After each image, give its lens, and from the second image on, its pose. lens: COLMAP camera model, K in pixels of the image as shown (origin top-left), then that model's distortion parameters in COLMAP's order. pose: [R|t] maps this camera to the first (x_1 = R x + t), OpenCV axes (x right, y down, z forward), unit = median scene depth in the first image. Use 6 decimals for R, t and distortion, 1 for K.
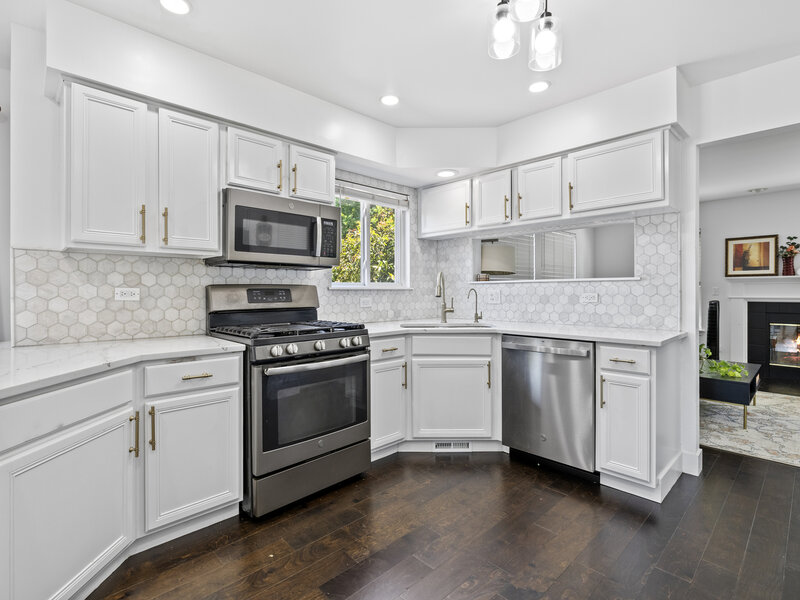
lens RADIAL K [[401.9, 0, 398.1], [0, 401.9, 294.3], [0, 0, 1]] dist [-0.006274, 0.000966]
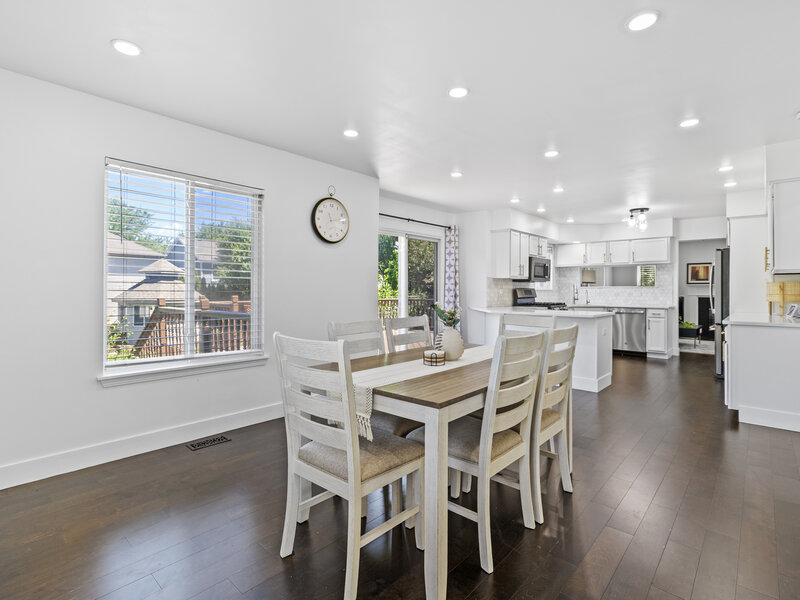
lens RADIAL K [[401.9, 0, 398.9], [0, 401.9, 295.3], [0, 0, 1]] dist [-0.006274, 0.000966]
pose [[0.997921, 0.001678, 0.064421, -1.239870], [-0.001670, 0.999999, -0.000176, 0.021391], [-0.064421, 0.000068, 0.997923, -1.499216]]
